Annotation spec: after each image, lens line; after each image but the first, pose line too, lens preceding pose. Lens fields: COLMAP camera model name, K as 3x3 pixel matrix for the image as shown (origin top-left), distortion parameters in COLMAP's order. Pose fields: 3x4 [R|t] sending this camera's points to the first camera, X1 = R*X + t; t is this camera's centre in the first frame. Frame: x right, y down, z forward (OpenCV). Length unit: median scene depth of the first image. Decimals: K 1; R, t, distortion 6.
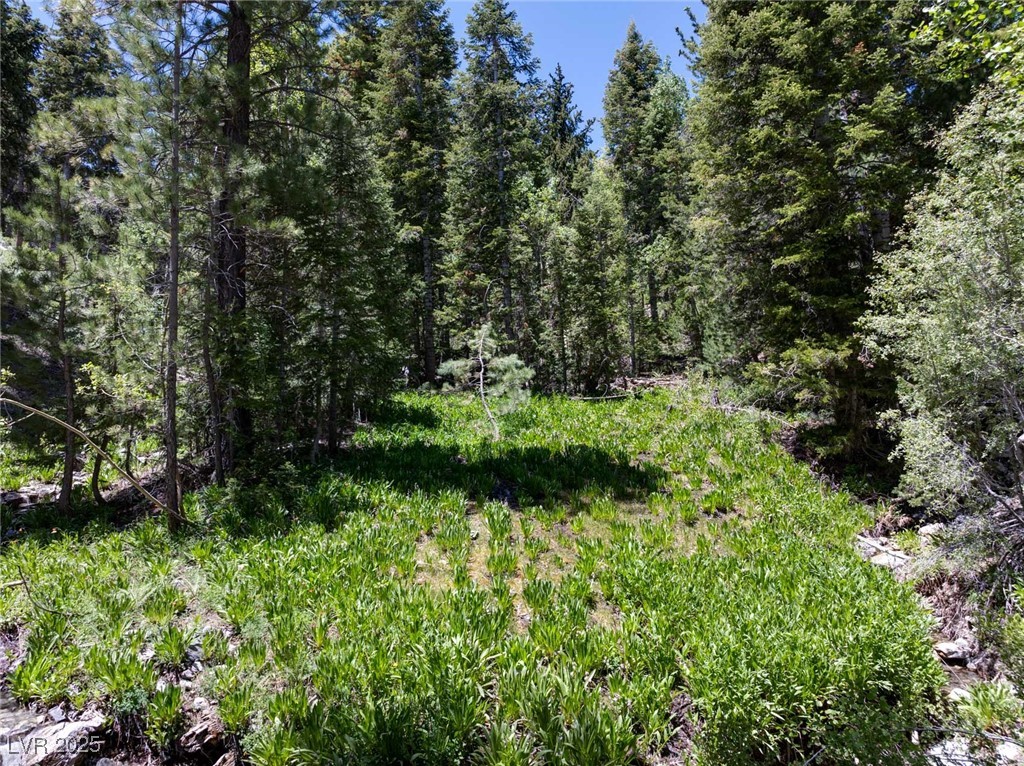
lens RADIAL K [[723.5, 0, 515.0], [0, 723.5, 380.9], [0, 0, 1]] dist [-0.034317, -0.003102]
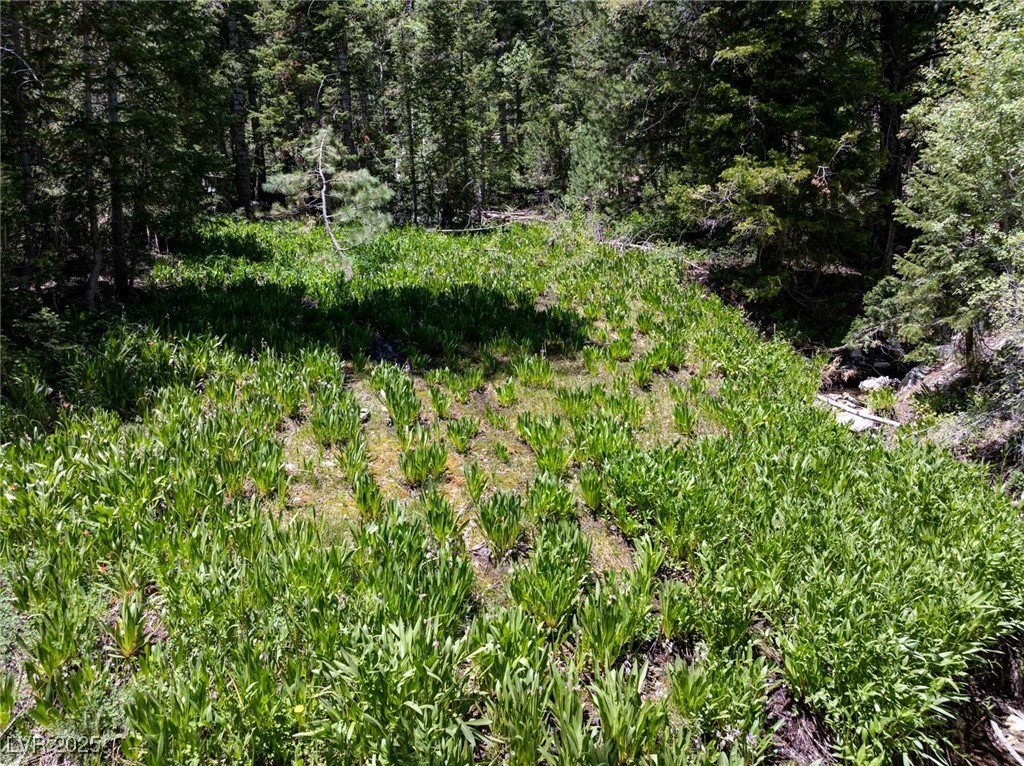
lens RADIAL K [[723.5, 0, 515.0], [0, 723.5, 380.9], [0, 0, 1]] dist [-0.034317, -0.003102]
pose [[0.967692, -0.027285, 0.250653, -0.058761], [-0.026882, 0.977296, 0.210167, 0.025015], [-0.250696, -0.210115, 0.944988, 0.225857]]
